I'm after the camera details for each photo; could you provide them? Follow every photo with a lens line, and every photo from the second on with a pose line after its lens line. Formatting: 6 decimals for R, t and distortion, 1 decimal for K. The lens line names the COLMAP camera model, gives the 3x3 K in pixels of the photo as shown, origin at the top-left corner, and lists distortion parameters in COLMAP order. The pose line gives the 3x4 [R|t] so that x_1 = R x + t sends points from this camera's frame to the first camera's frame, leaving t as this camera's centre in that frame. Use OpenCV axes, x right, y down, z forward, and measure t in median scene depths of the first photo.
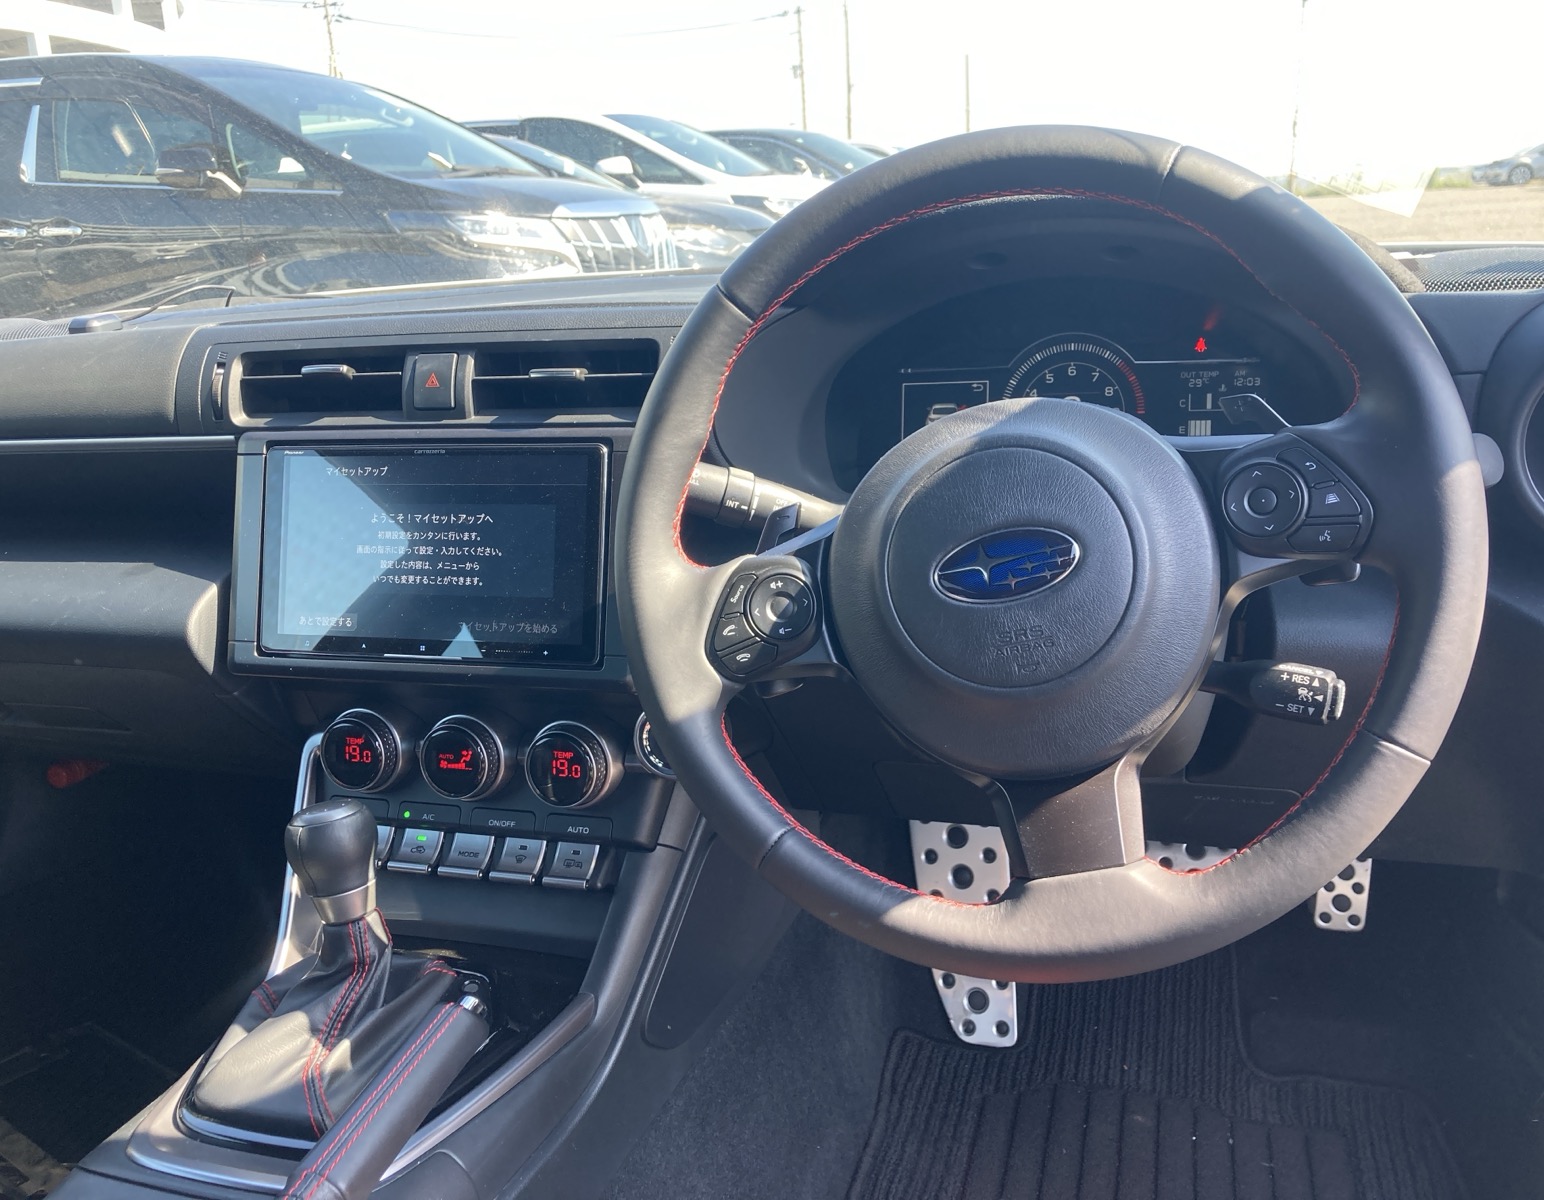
lens RADIAL K [[1348.9, 0, 756.5], [0, 1348.9, 579.4], [0, 0, 1]] dist [0.060997, -0.113009]
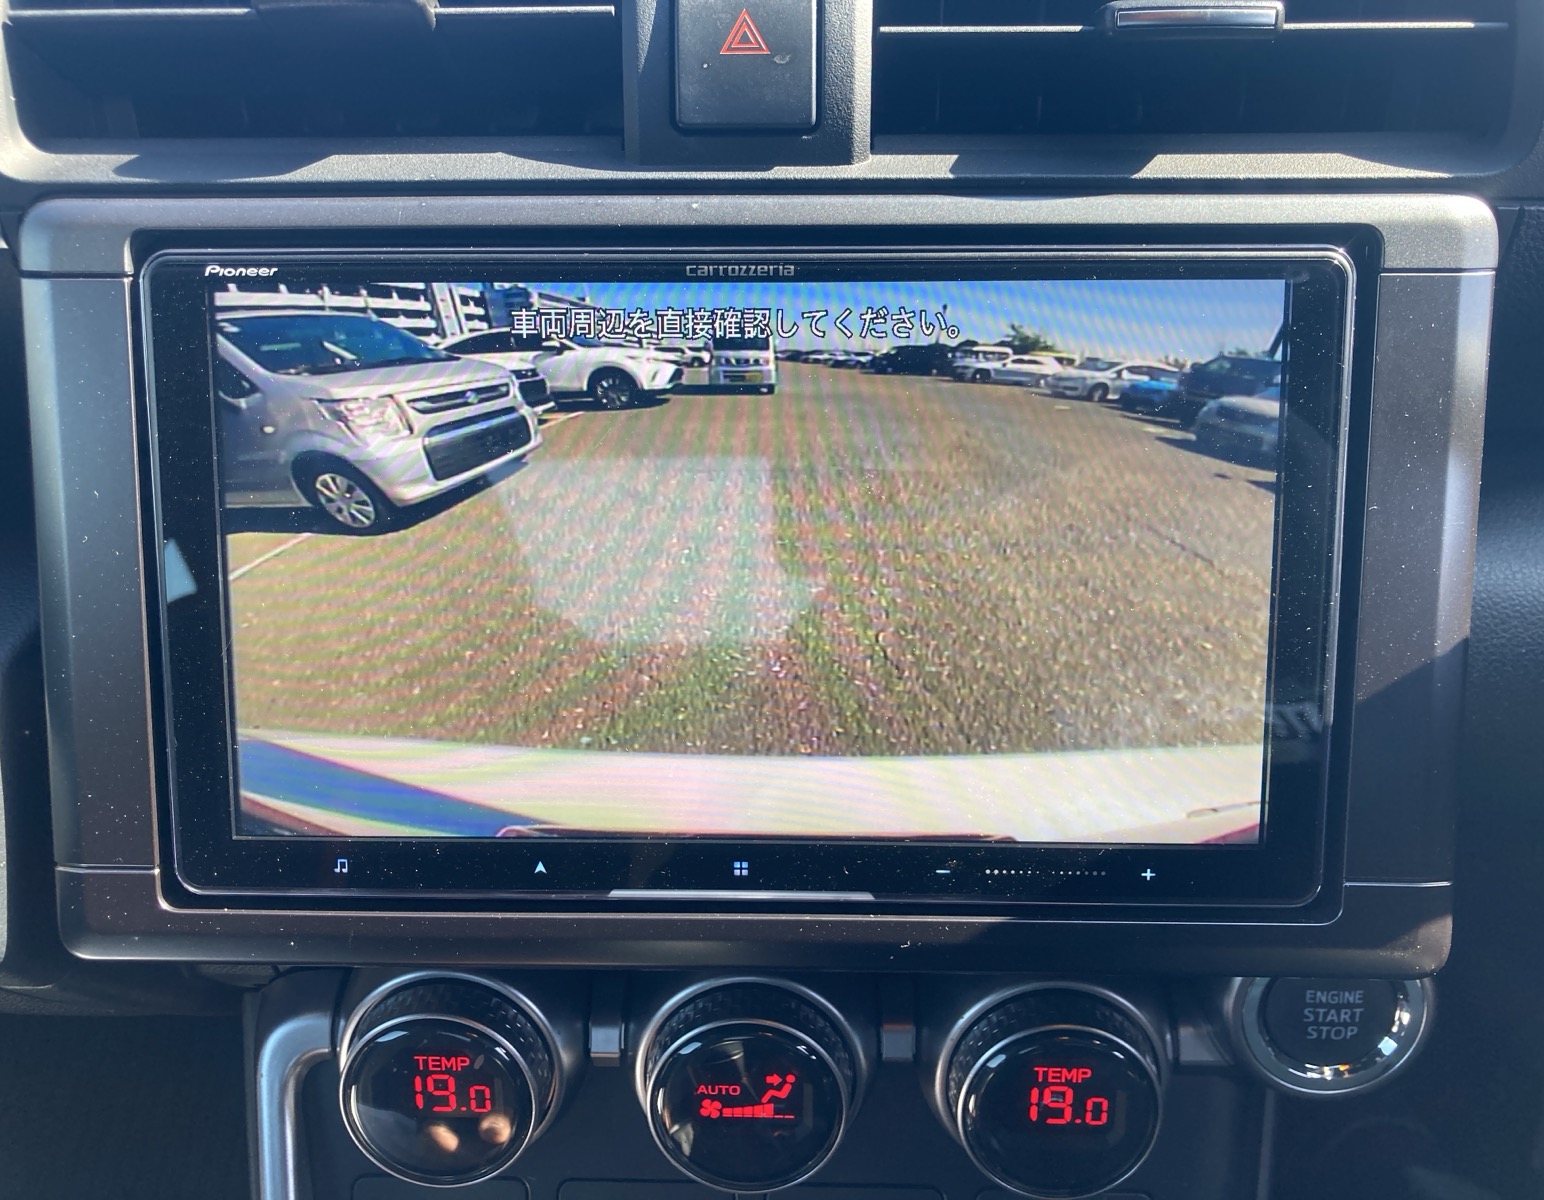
lens RADIAL K [[1367.2, 0, 764.1], [0, 1367.2, 579.8], [0, 0, 1]] dist [0.009412, 0.006108]
pose [[0.959273, -0.061975, 0.275599, -0.314097], [0.021156, 0.988658, 0.148685, -0.066716], [-0.281688, -0.136799, 0.949704, 0.653987]]
